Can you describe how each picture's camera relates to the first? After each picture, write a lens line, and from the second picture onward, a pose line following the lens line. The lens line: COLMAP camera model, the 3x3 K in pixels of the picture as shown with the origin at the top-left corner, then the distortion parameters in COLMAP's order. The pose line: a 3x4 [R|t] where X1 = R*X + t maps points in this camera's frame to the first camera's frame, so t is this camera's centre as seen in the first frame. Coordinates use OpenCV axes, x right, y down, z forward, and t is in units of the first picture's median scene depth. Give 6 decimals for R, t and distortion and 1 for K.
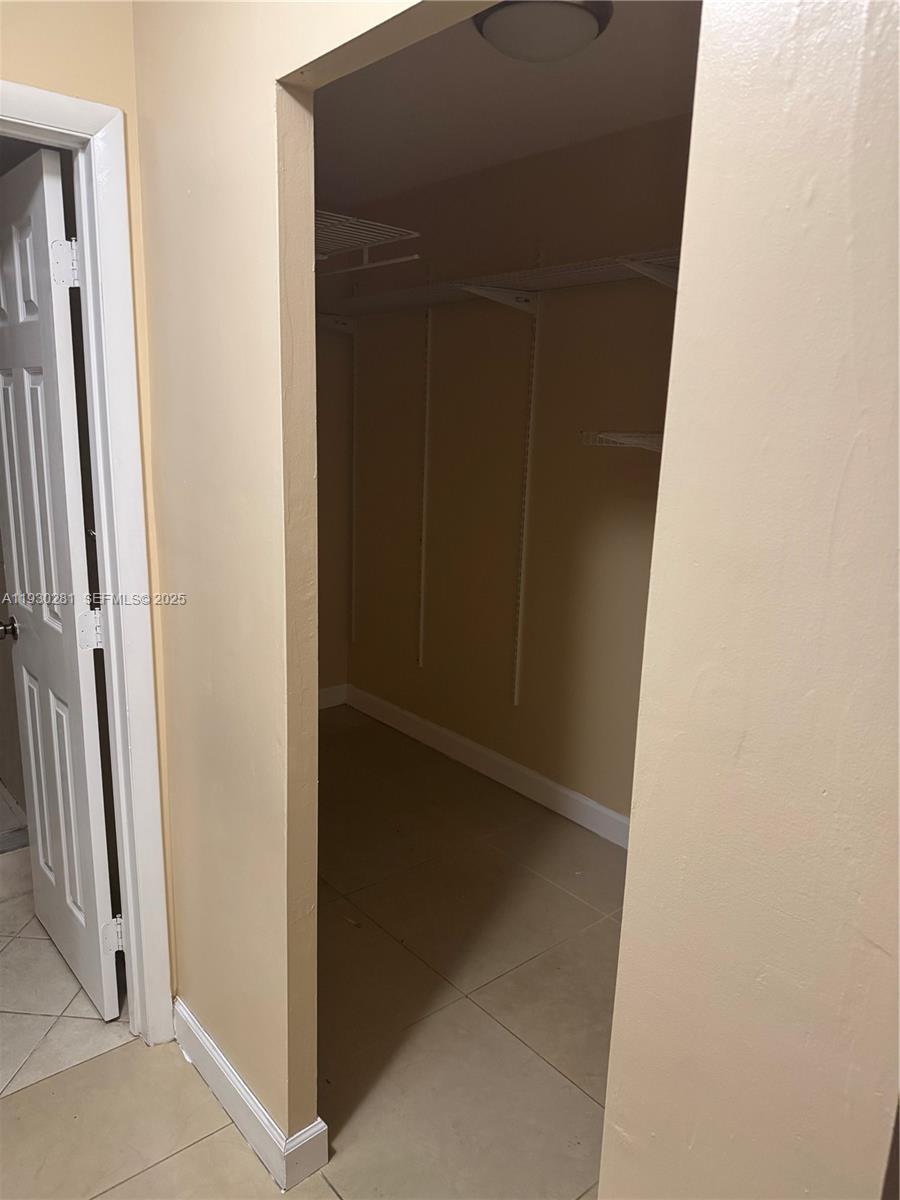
lens RADIAL K [[848.3, 0, 449.1], [0, 848.3, 594.1], [0, 0, 1]] dist [0.052266, -0.056555]
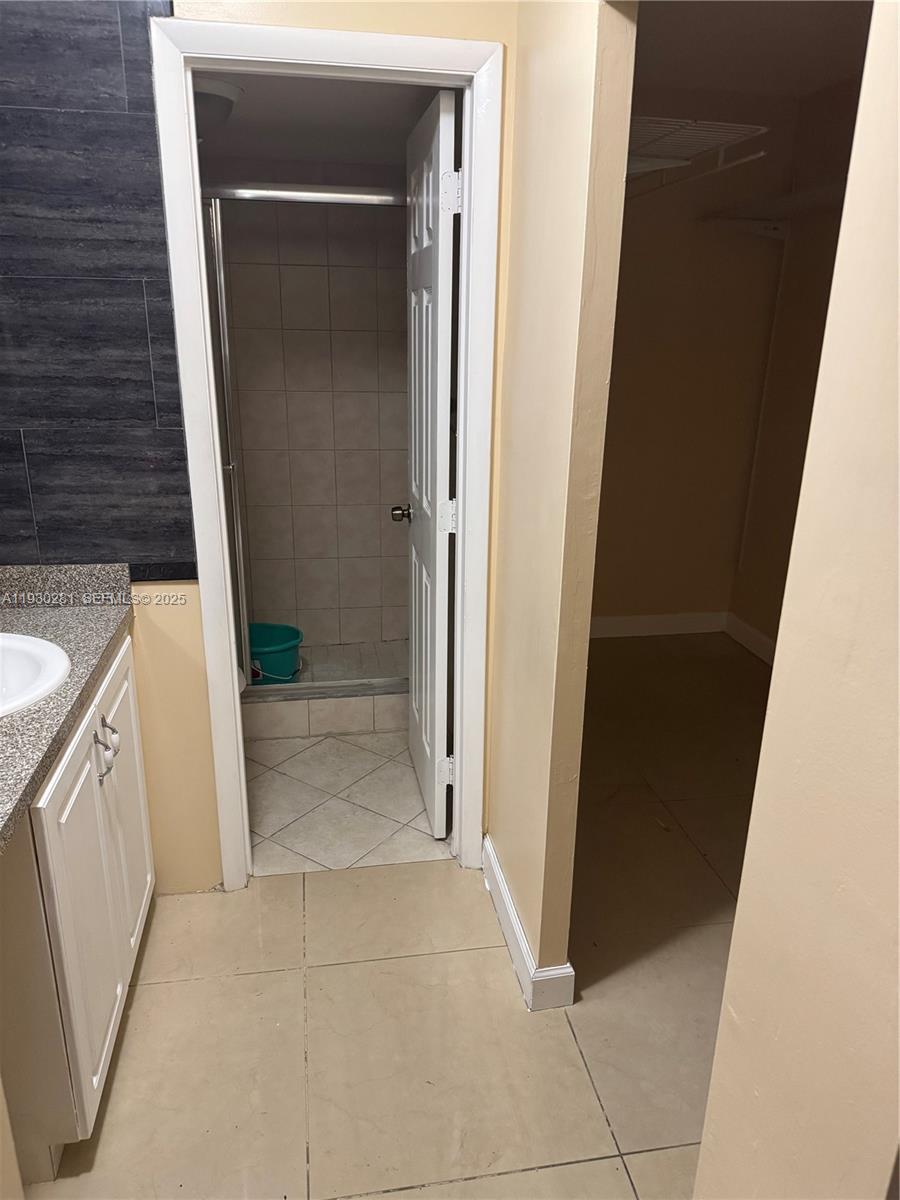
lens RADIAL K [[848.3, 0, 451.3], [0, 848.3, 600.2], [0, 0, 1]] dist [0.052266, -0.056555]
pose [[0.865032, 0.147183, -0.479643, 0.176690], [-0.101818, 0.987608, 0.119430, 0.017227], [0.491277, -0.054474, 0.869298, -0.029552]]
